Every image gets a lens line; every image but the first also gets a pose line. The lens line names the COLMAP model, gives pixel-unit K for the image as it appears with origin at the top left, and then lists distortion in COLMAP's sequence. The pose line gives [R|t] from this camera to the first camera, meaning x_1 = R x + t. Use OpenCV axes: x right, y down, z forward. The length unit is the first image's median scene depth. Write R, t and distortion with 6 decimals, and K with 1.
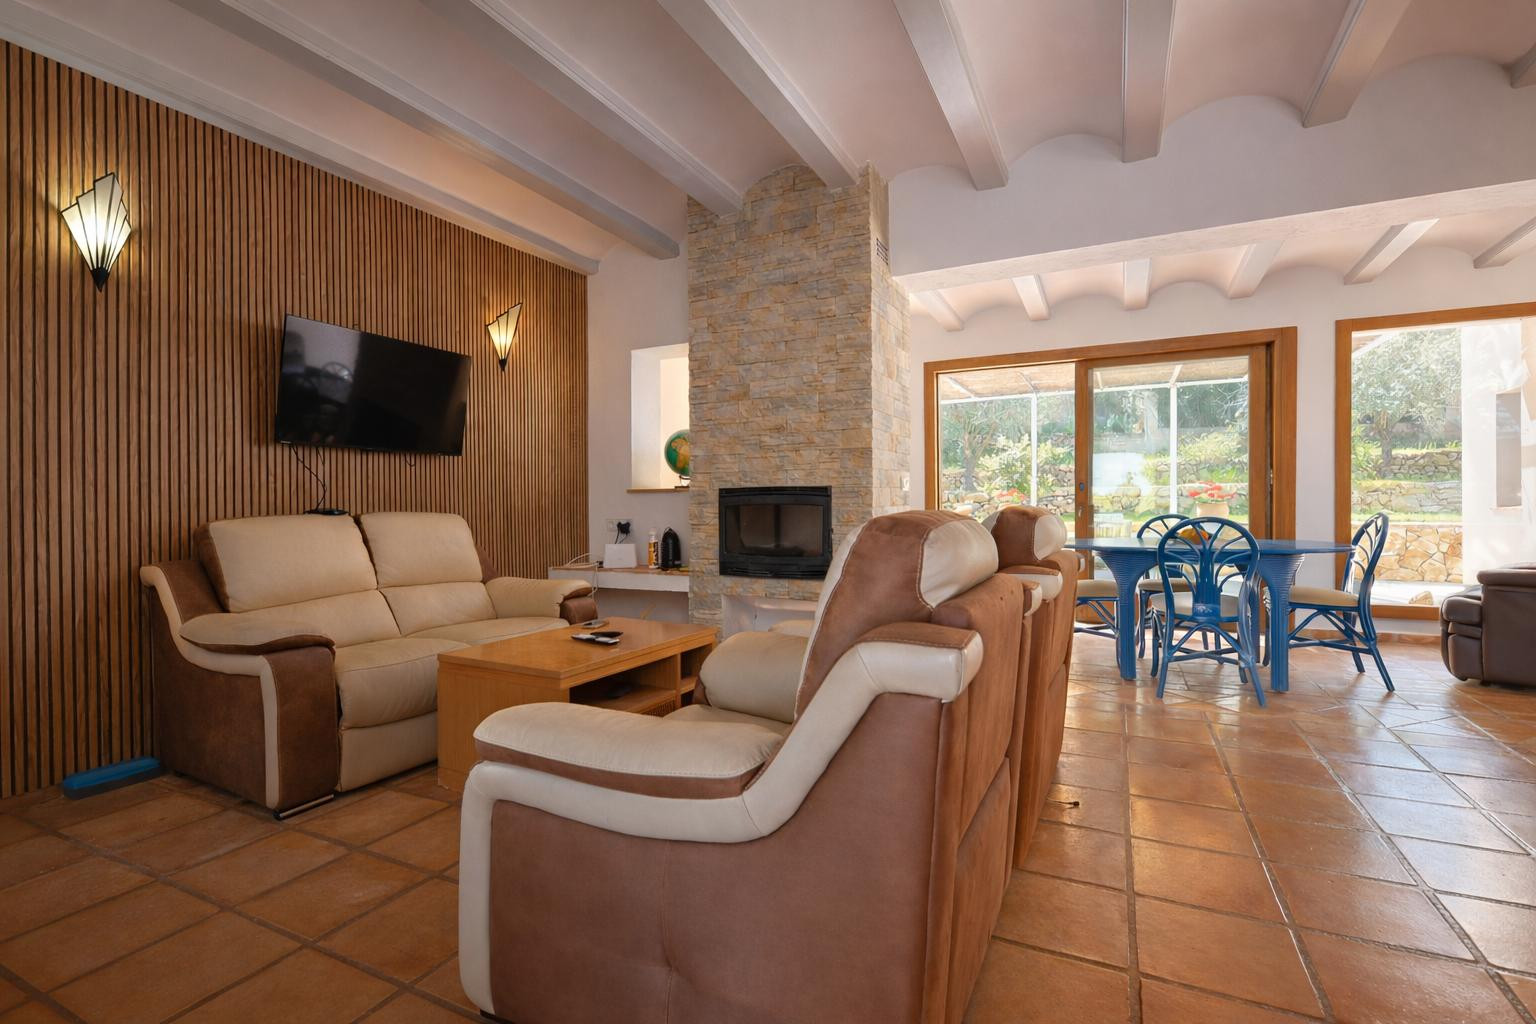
lens RADIAL K [[742.4, 0, 751.1], [0, 742.4, 510.2], [0, 0, 1]] dist [-0.000670, -0.000853]
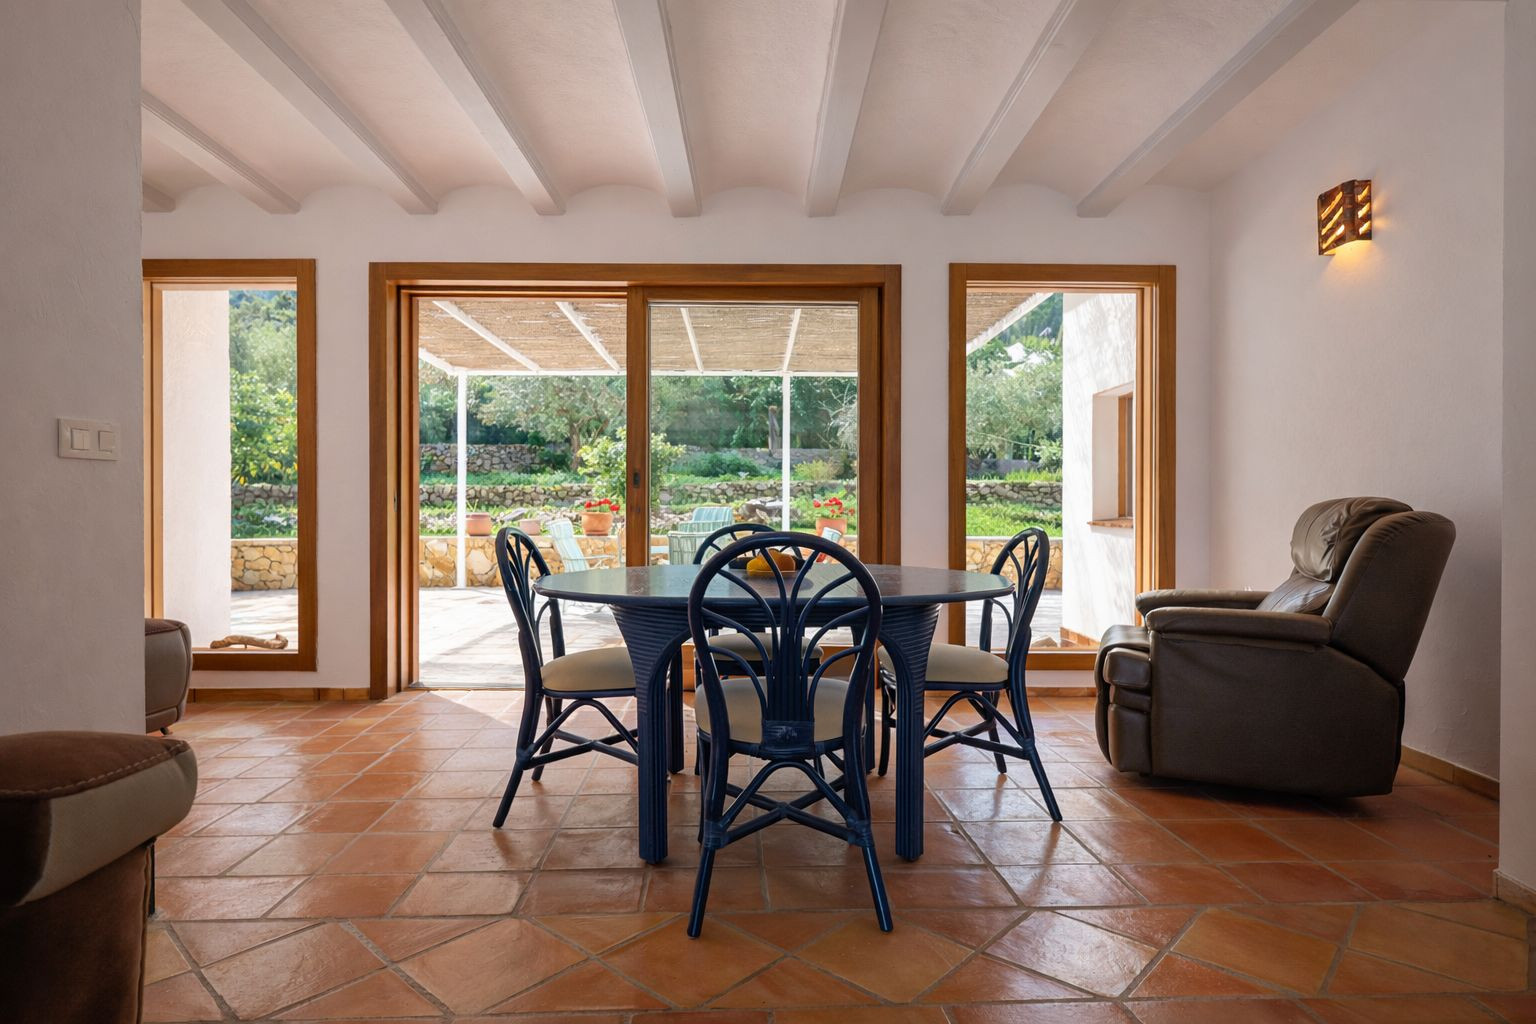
lens RADIAL K [[742.4, 0, 751.1], [0, 742.4, 510.2], [0, 0, 1]] dist [-0.000670, -0.000853]
pose [[0.897463, -0.001431, 0.441087, 0.355707], [0.001357, 0.999999, 0.000485, -0.011060], [-0.441088, 0.000163, 0.897464, 0.541844]]
